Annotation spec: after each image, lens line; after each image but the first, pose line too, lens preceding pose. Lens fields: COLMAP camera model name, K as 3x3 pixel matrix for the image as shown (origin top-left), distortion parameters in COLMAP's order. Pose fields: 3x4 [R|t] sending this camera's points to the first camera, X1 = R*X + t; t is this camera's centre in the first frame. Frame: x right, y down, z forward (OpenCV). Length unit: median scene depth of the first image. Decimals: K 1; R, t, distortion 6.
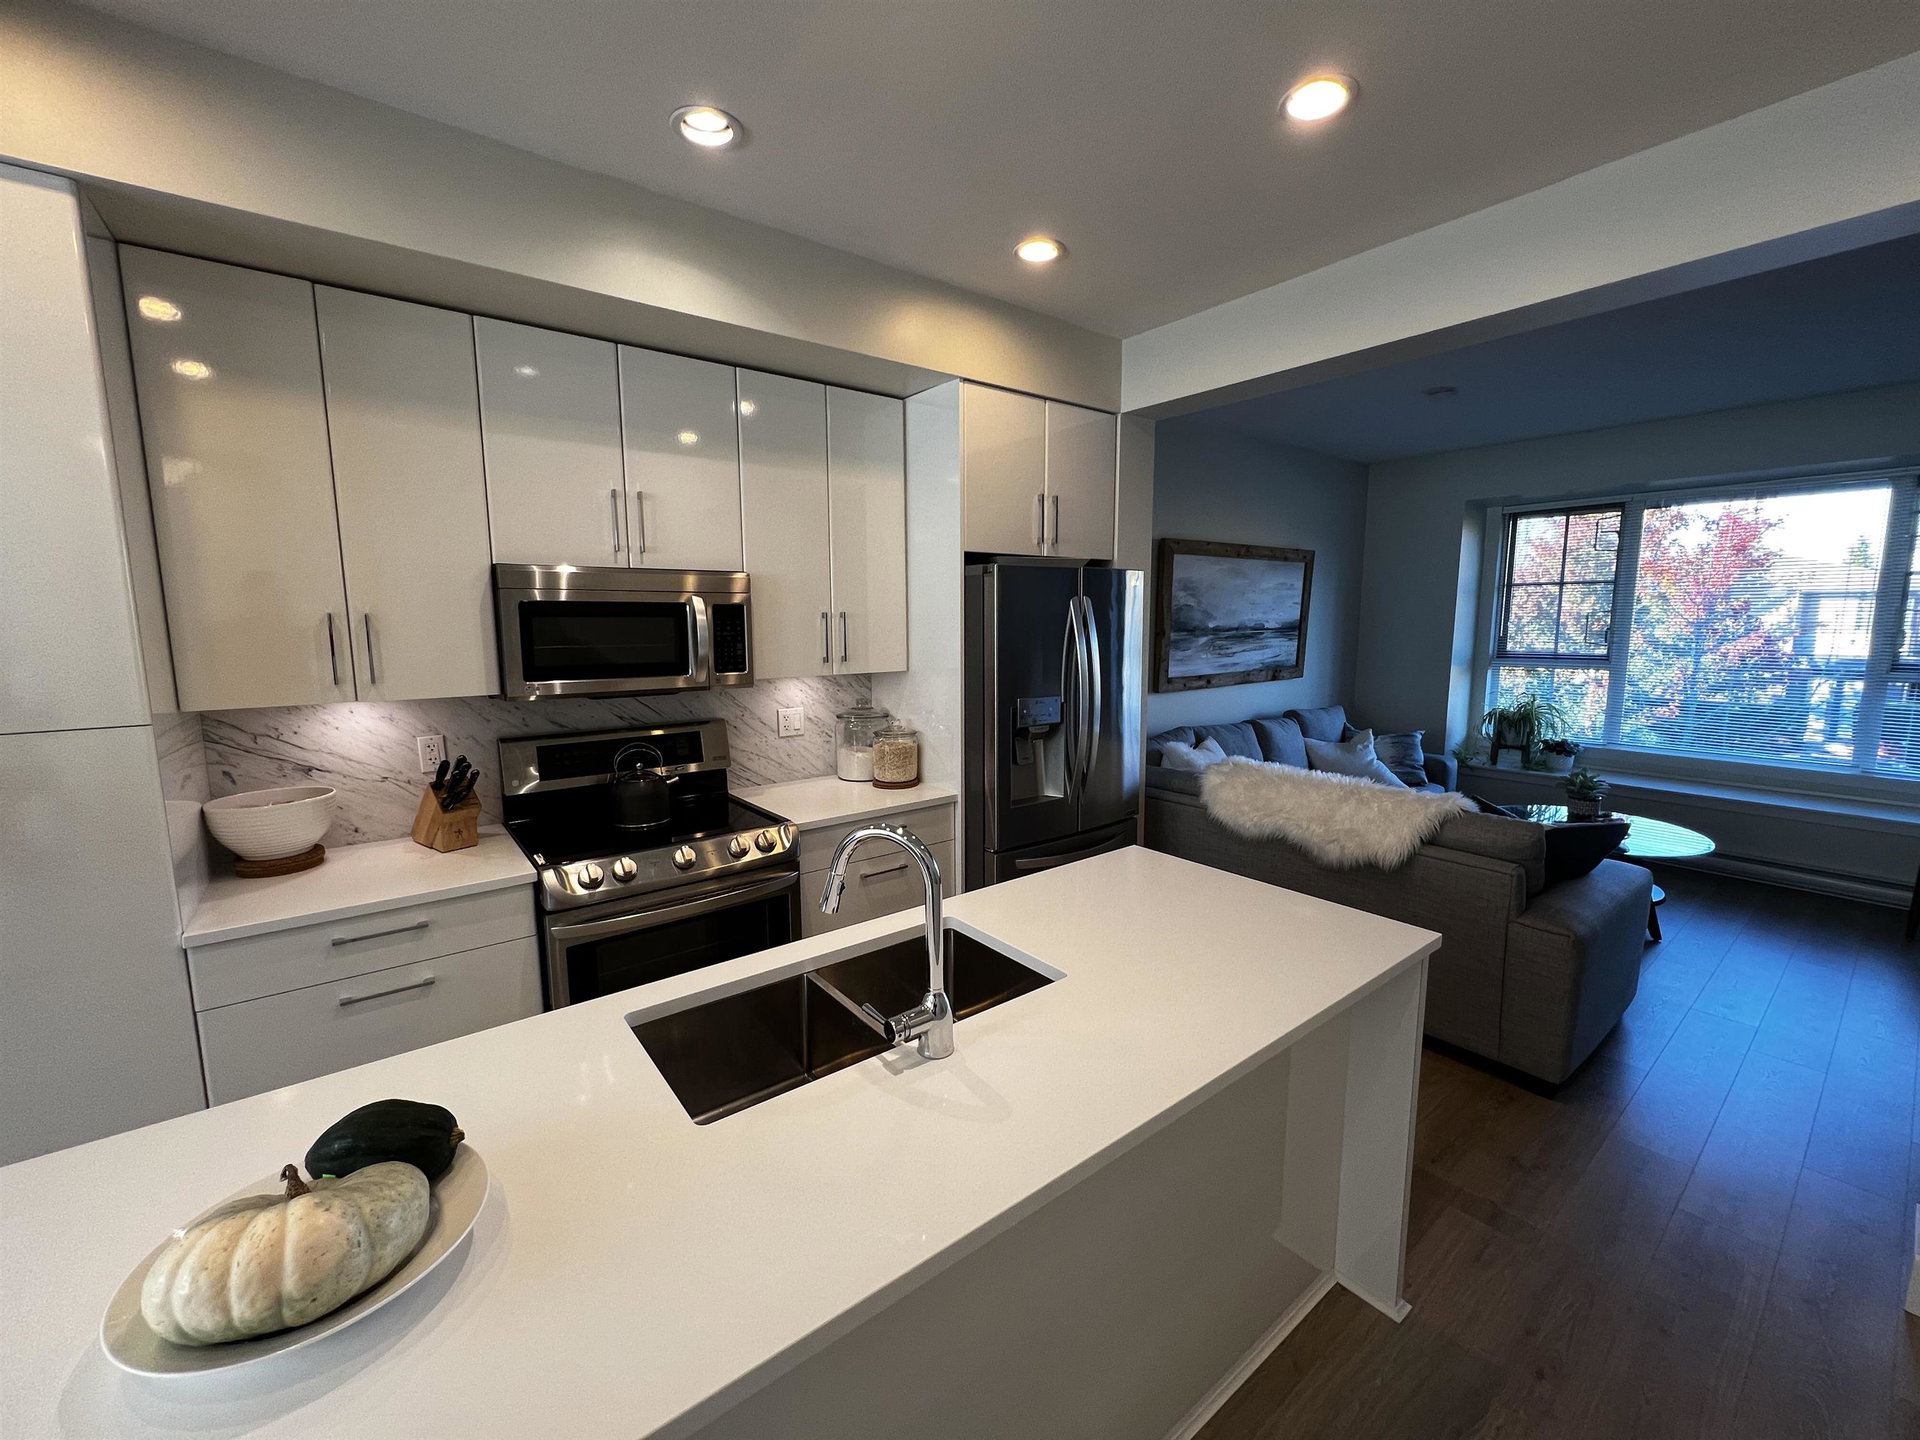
lens RADIAL K [[769.8, 0, 960.3], [0, 769.8, 716.4], [0, 0, 1]] dist [-0.002819, 0.001014]
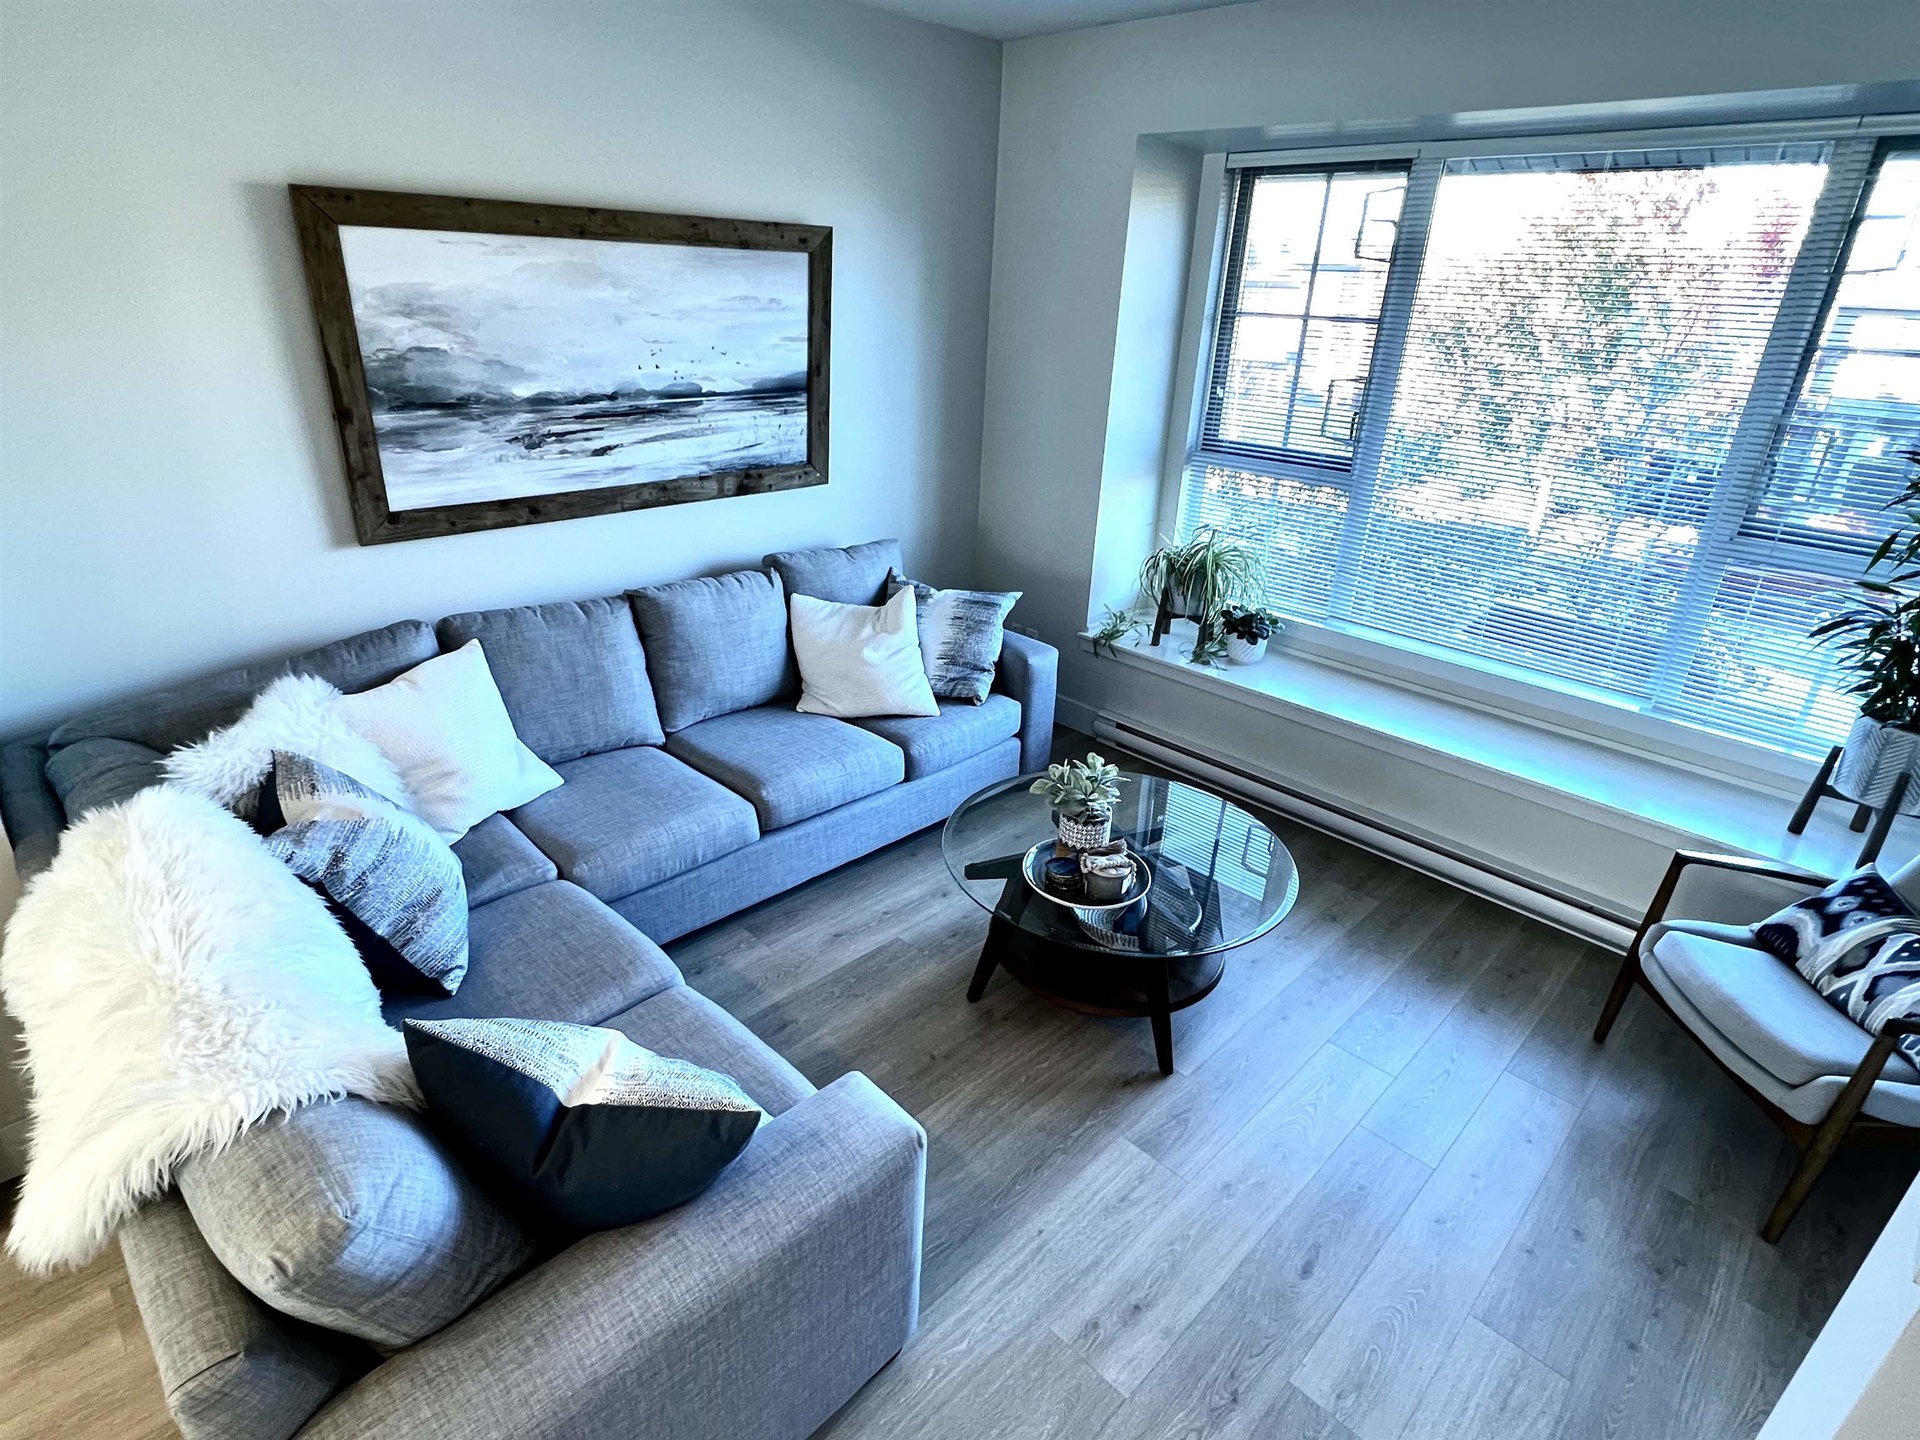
lens RADIAL K [[993.3, 0, 952.3], [0, 993.3, 728.1], [0, 0, 1]] dist [-0.003096, 0.000656]
pose [[0.991907, -0.008028, 0.126709, 0.725066], [-0.029005, 0.957279, 0.287707, -0.147359], [-0.123606, -0.289054, 0.949299, 0.459782]]
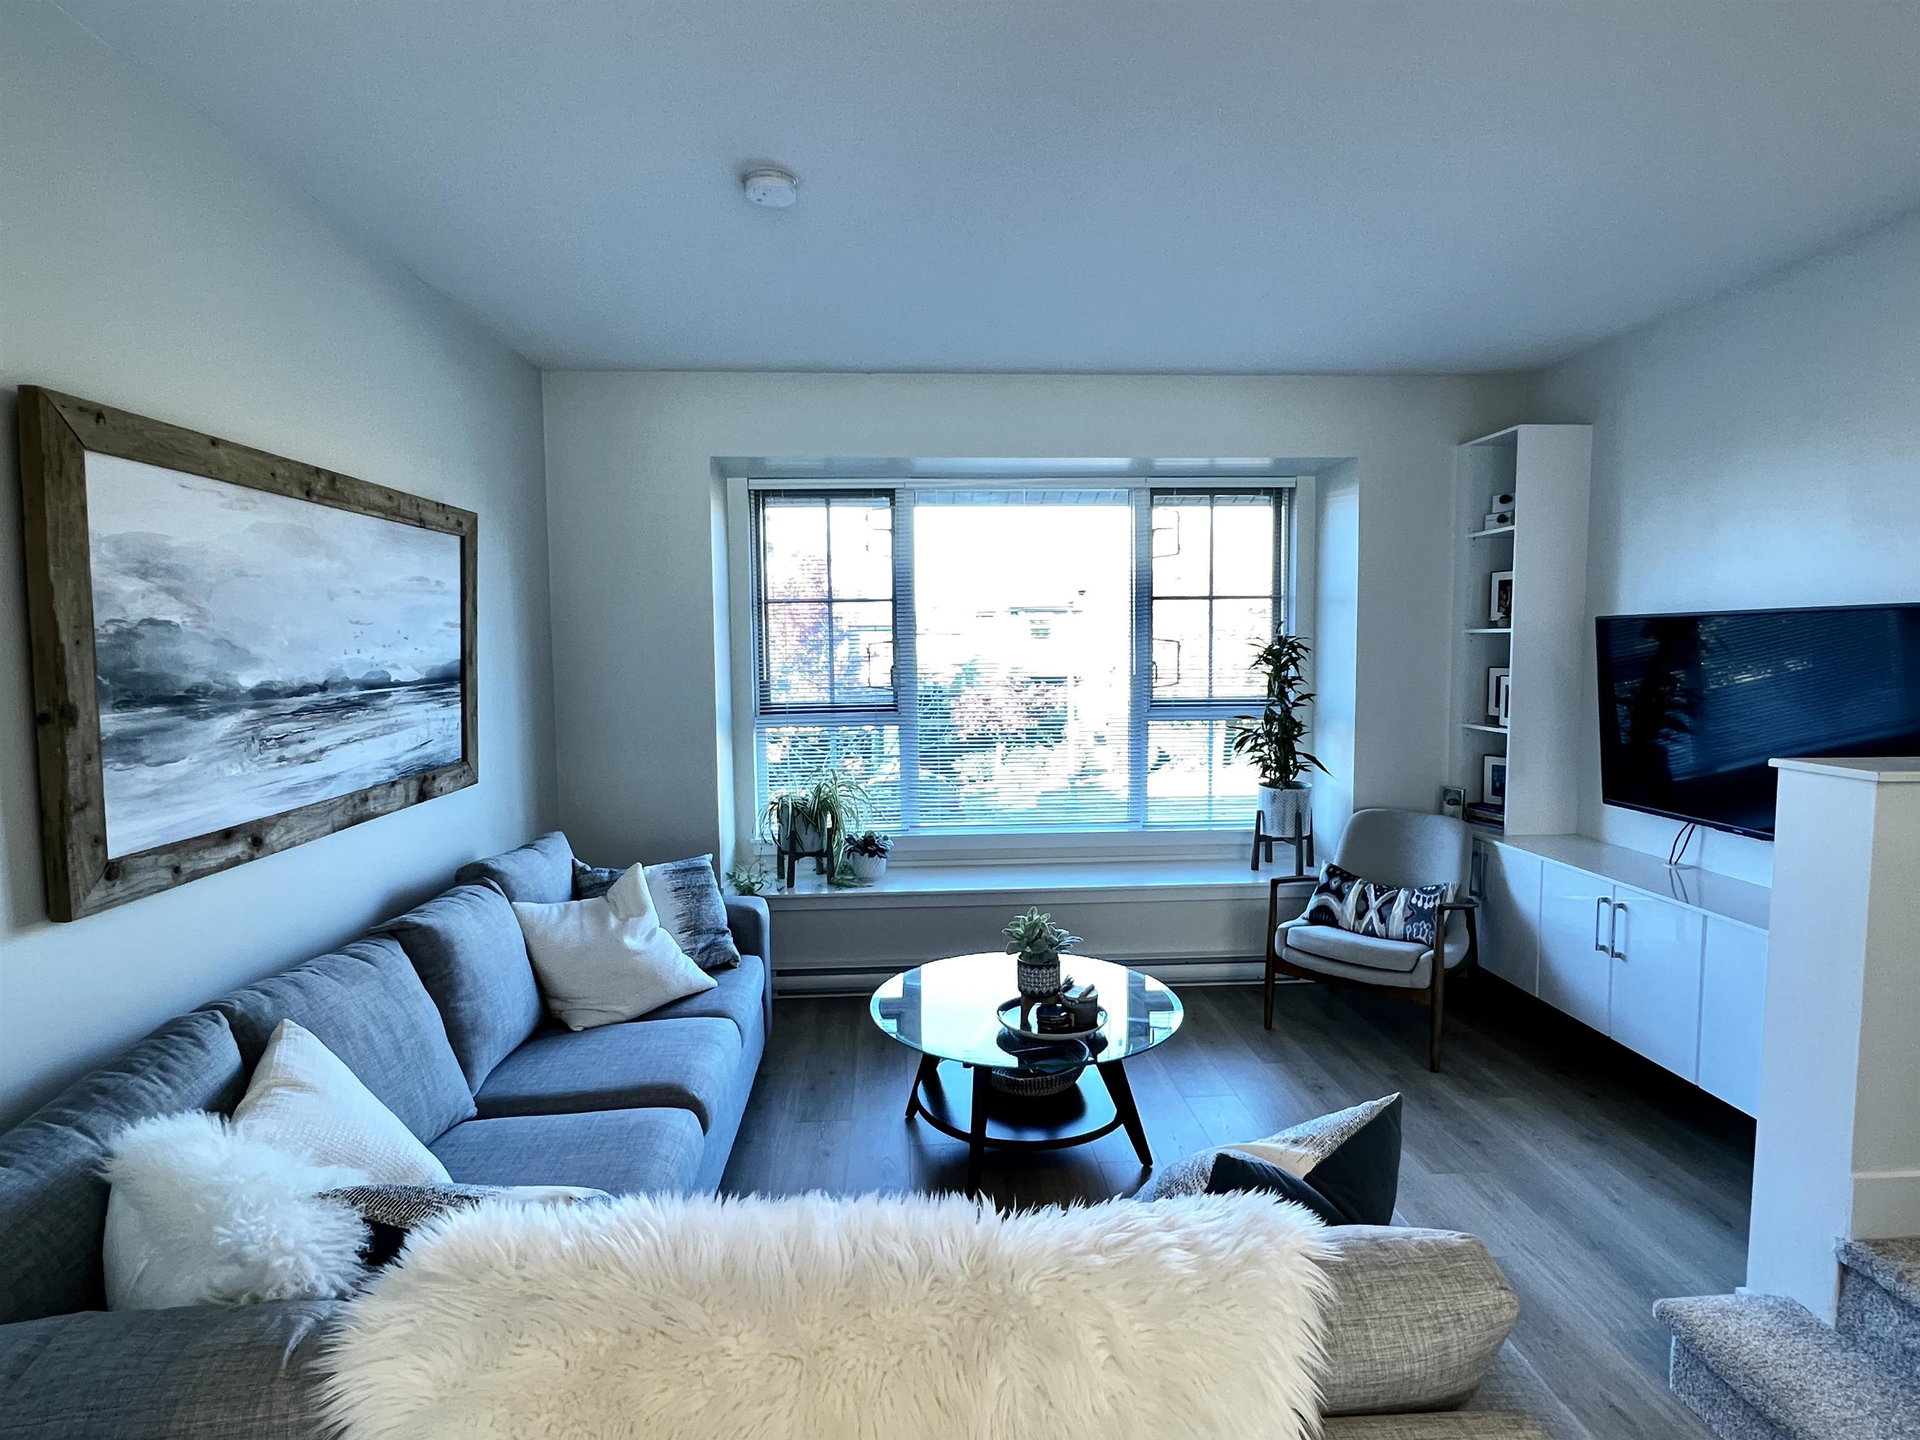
lens RADIAL K [[993.3, 0, 955.3], [0, 993.3, 723.4], [0, 0, 1]] dist [-0.003096, 0.000656]
pose [[0.569009, -0.067326, 0.819571, 0.196702], [0.114349, 0.993438, 0.002218, -0.090441], [-0.814342, 0.092455, 0.572974, 0.683735]]
